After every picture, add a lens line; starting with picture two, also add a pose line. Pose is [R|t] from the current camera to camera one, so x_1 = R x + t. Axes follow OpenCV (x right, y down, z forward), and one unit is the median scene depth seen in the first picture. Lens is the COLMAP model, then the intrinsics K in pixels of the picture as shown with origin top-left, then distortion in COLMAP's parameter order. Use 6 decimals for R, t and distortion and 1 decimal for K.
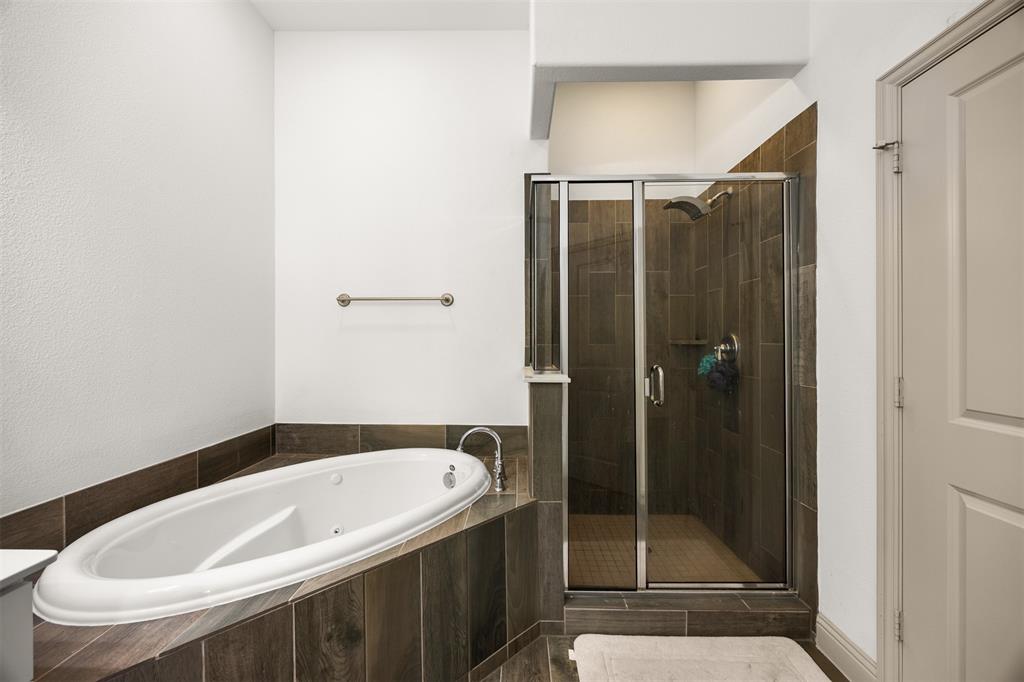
lens RADIAL K [[392.6, 0, 511.8], [0, 392.6, 338.3], [0, 0, 1]] dist [0.000839, -0.001012]
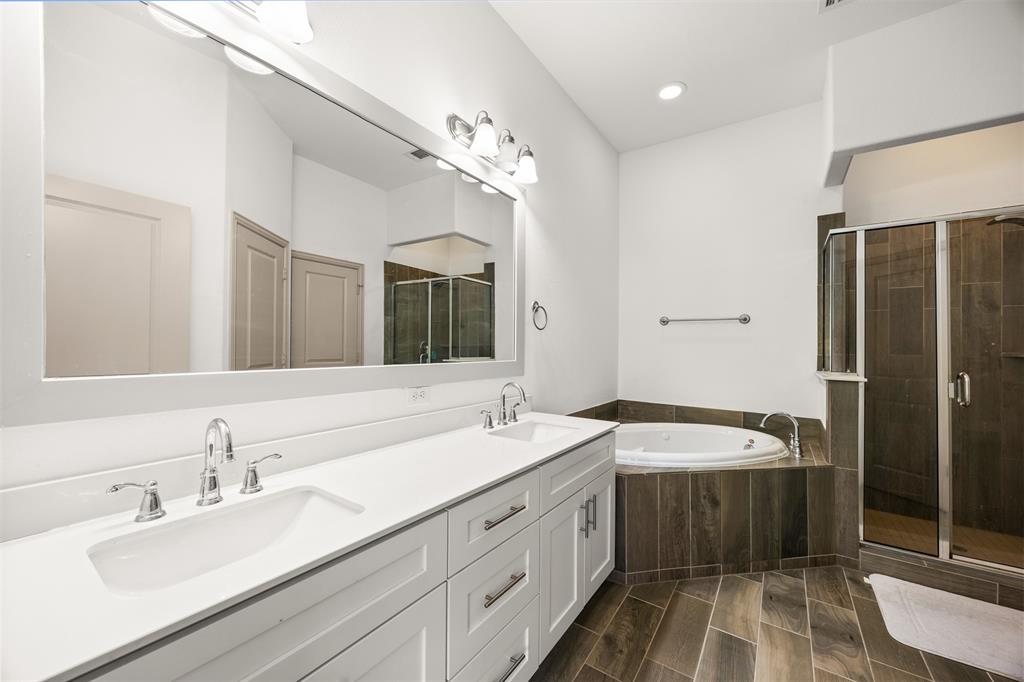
lens RADIAL K [[392.6, 0, 509.3], [0, 392.6, 341.8], [0, 0, 1]] dist [0.000839, -0.001012]
pose [[0.832533, 0.006268, -0.553940, -0.119218], [-0.012643, 0.999891, -0.007688, 0.001641], [0.553831, 0.013404, 0.832521, -0.755268]]
